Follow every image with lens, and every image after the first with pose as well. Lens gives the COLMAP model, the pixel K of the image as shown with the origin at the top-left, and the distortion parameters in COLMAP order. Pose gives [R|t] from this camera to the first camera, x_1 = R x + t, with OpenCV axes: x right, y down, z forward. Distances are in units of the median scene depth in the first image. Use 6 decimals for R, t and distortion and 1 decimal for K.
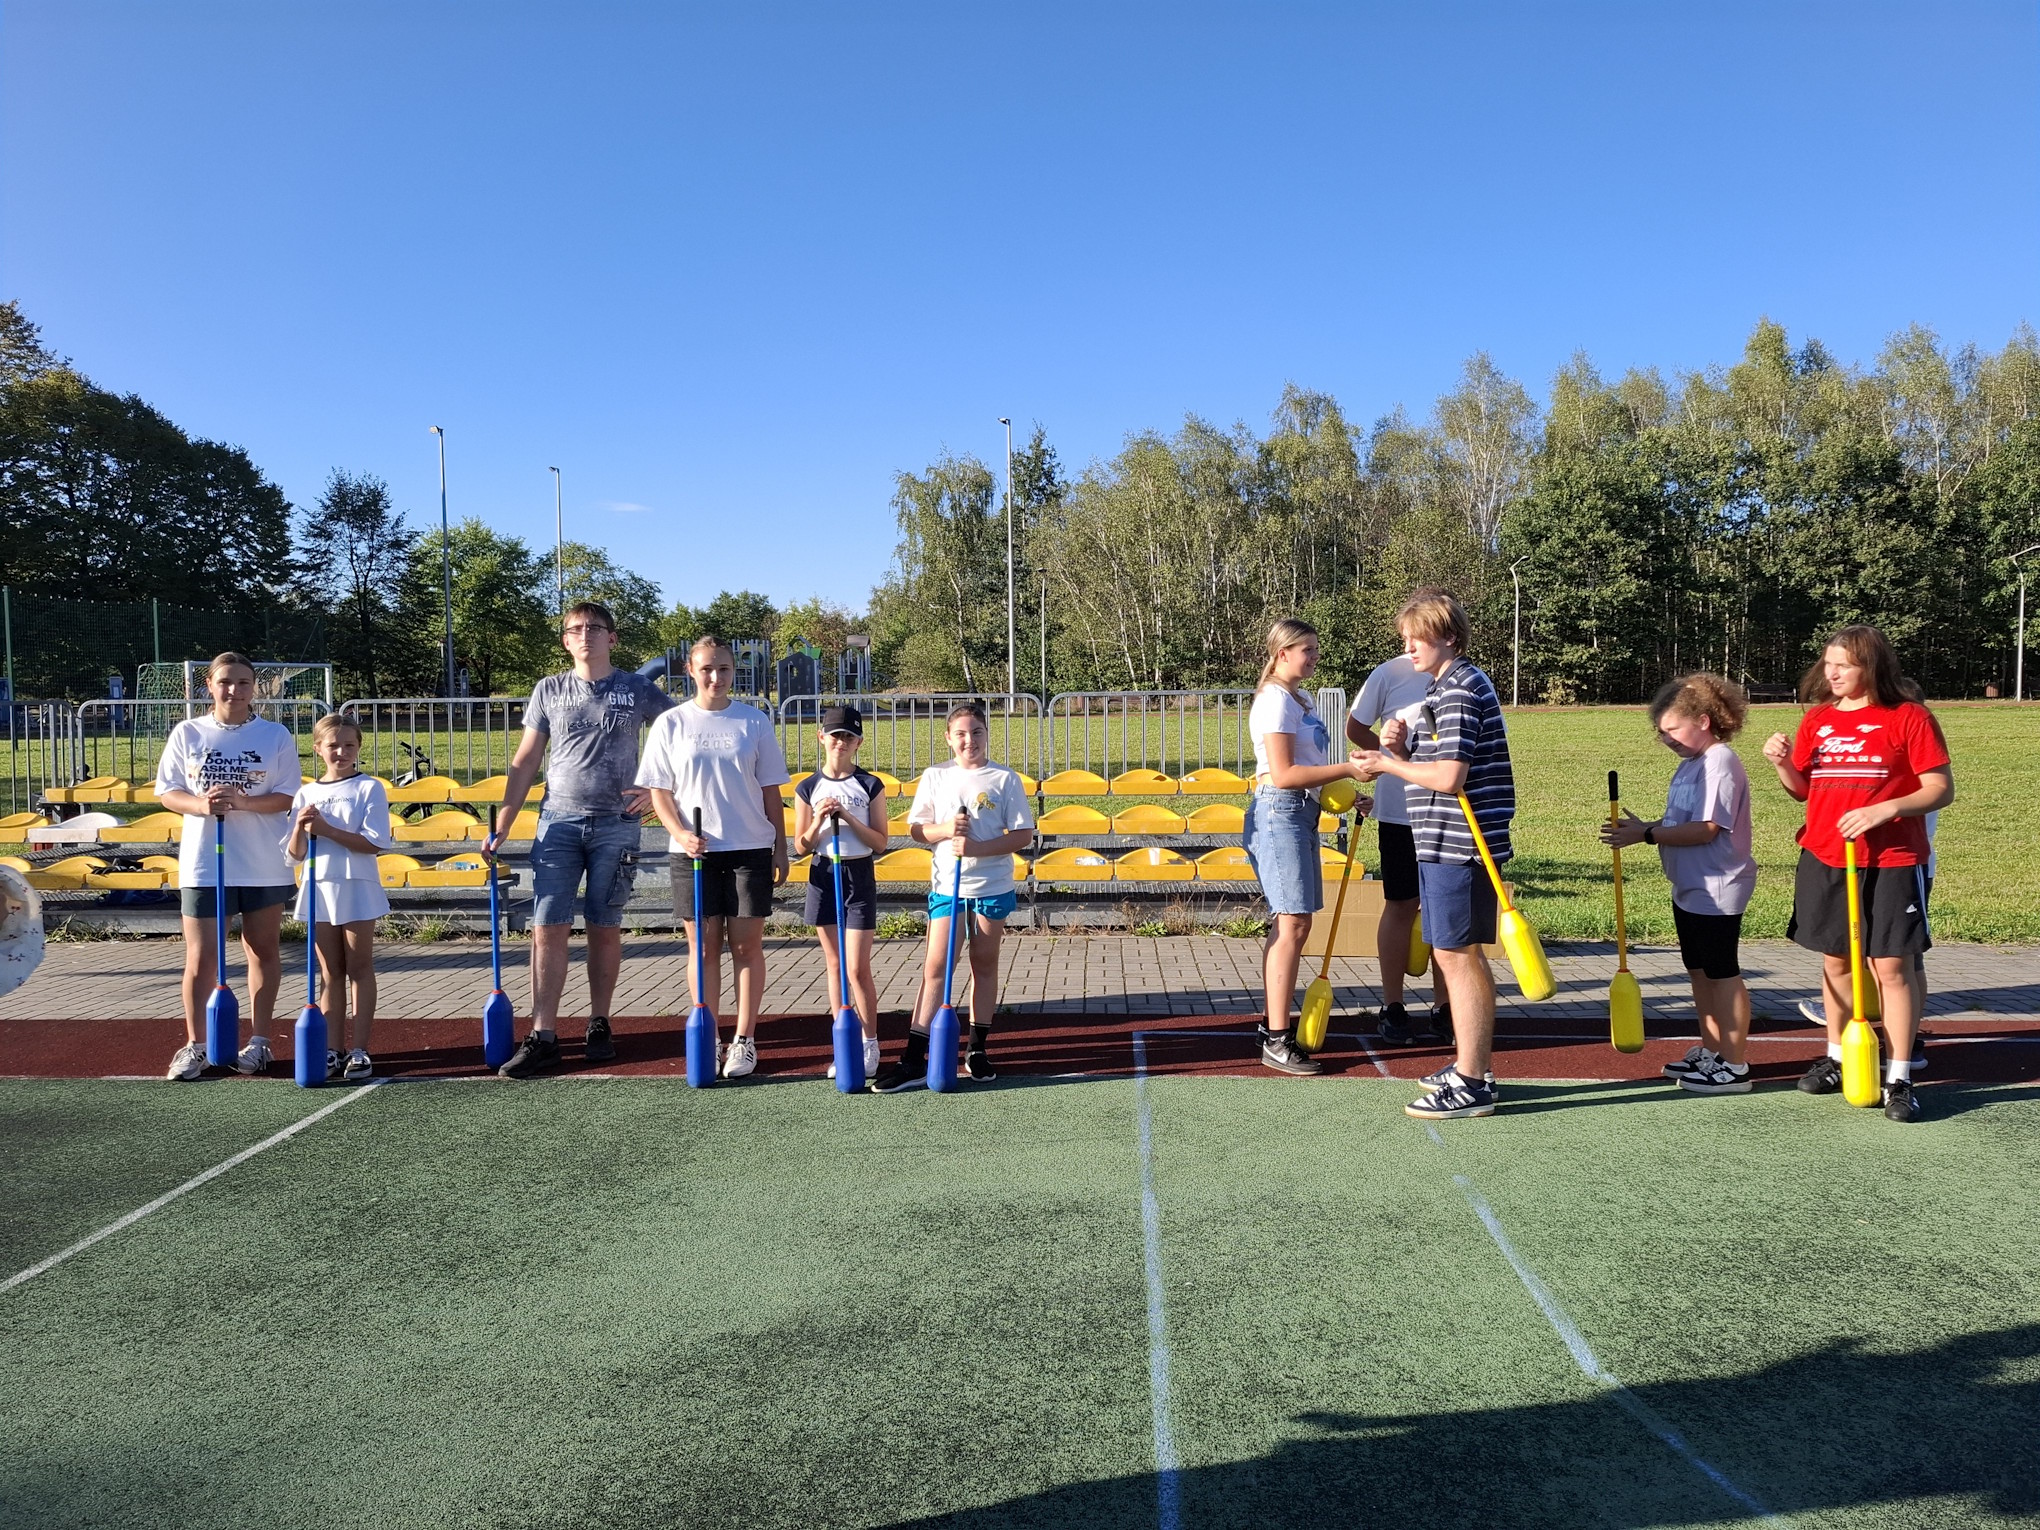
lens RADIAL K [[1402.1, 0, 1036.1], [0, 1402.1, 754.8], [0, 0, 1]] dist [0.102270, -0.143229]
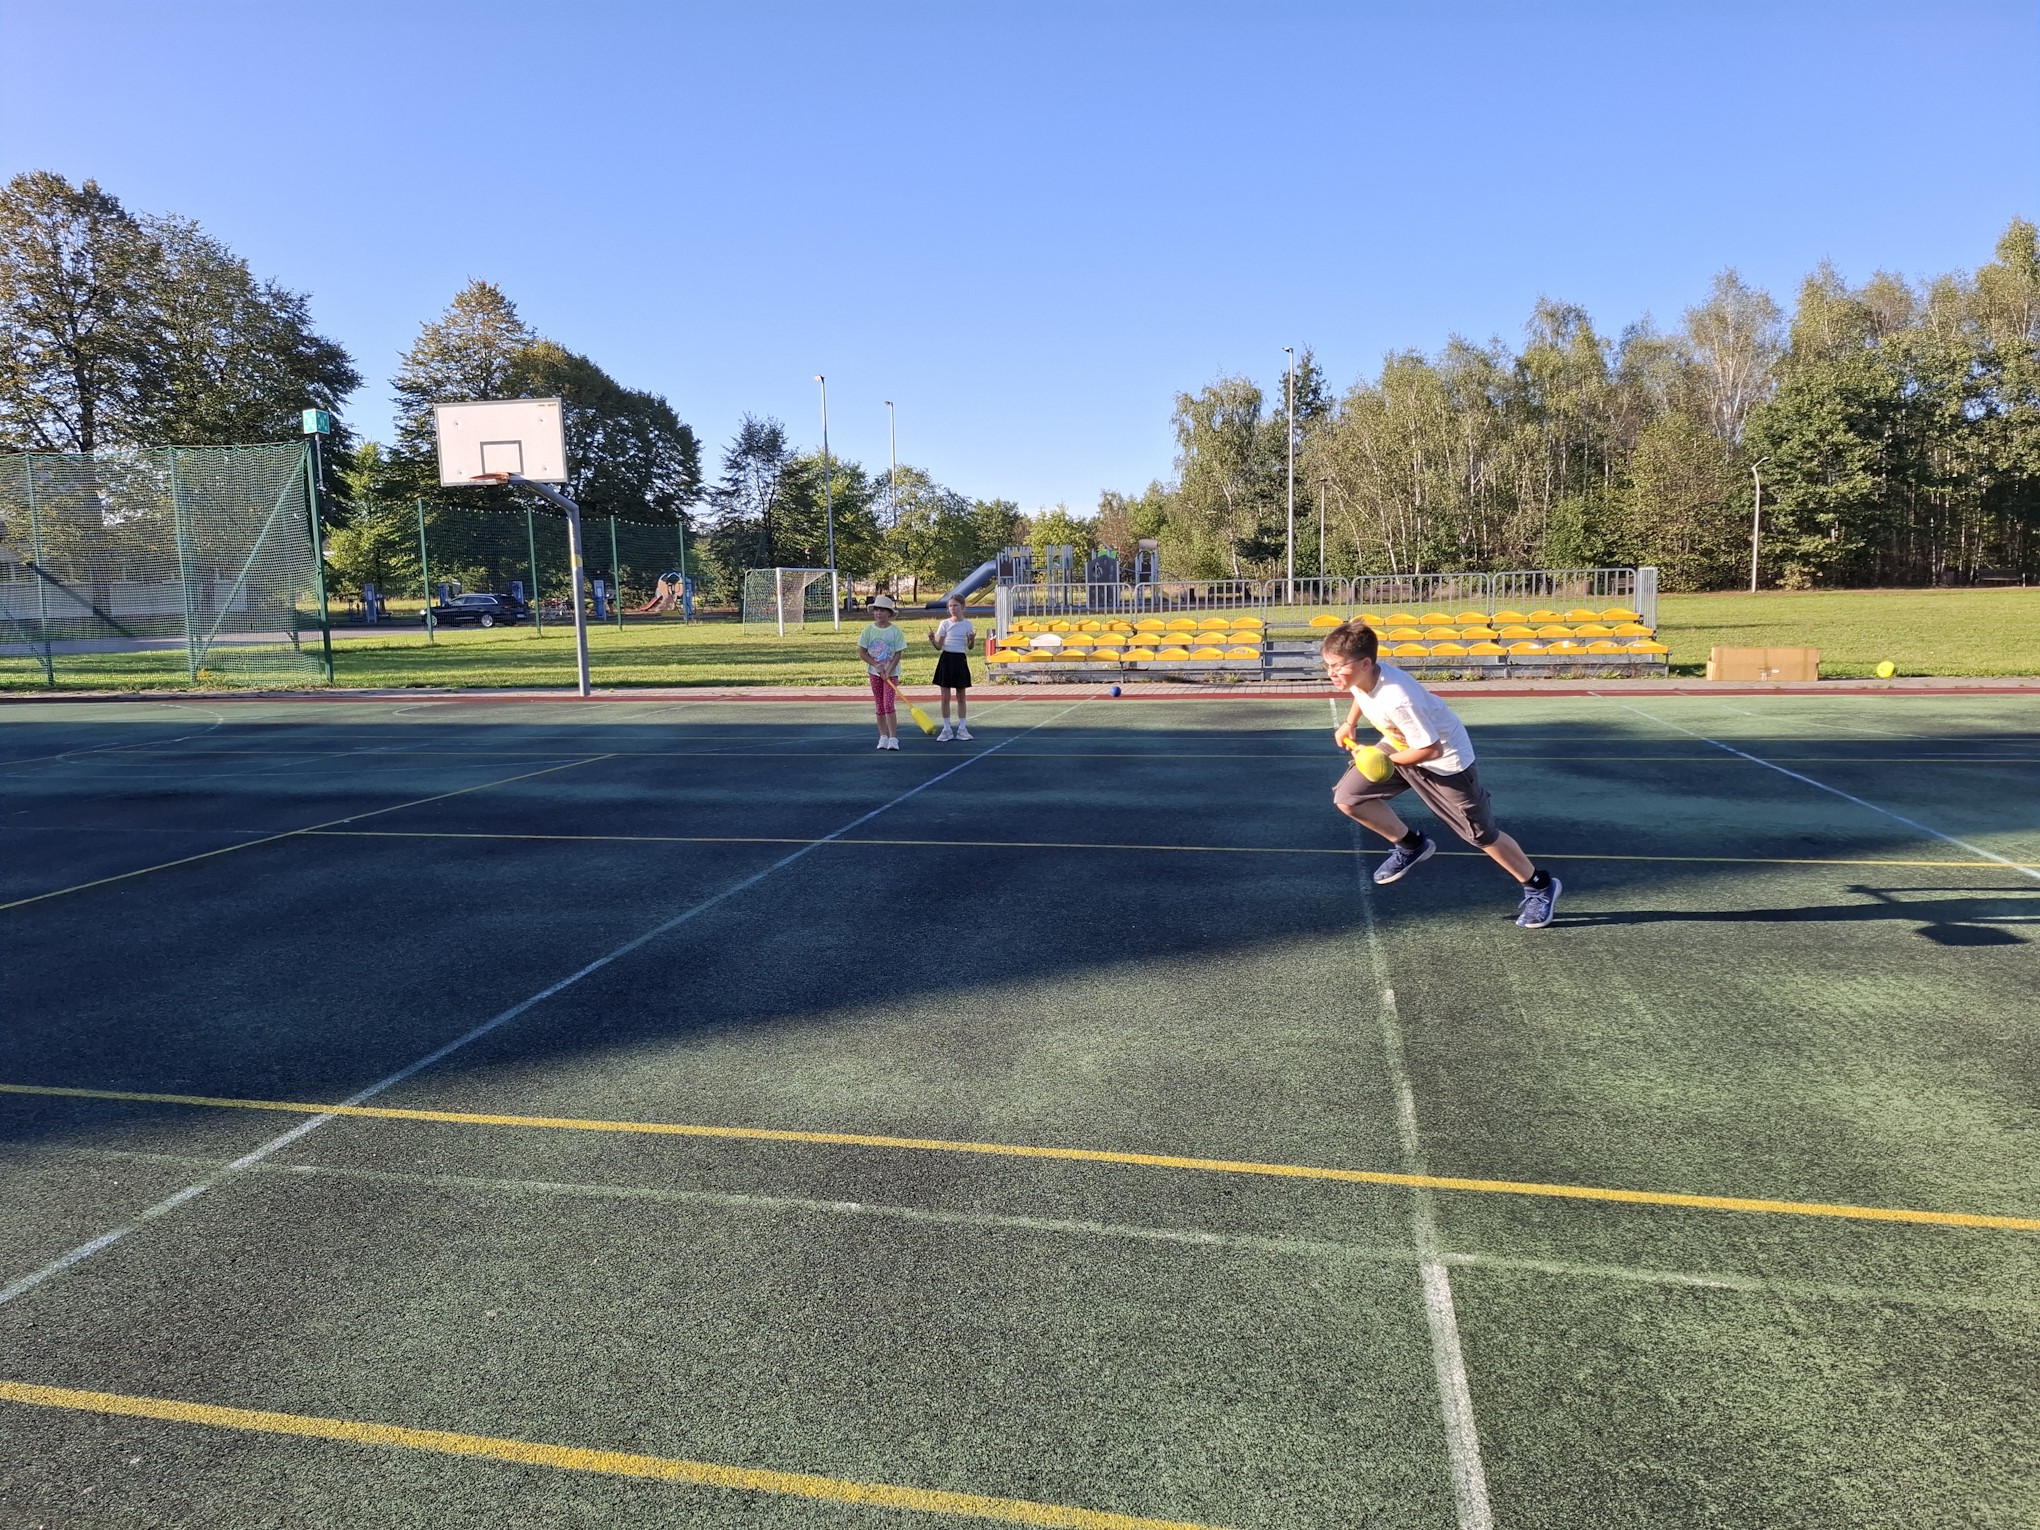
lens RADIAL K [[1383.7, 0, 1005.0], [0, 1383.7, 754.4], [0, 0, 1]] dist [0.029933, -0.048952]
pose [[0.986173, 0.007640, -0.165541, -0.059630], [0.004196, 0.997465, 0.071036, 0.012750], [0.165664, -0.070748, 0.983641, -0.179460]]
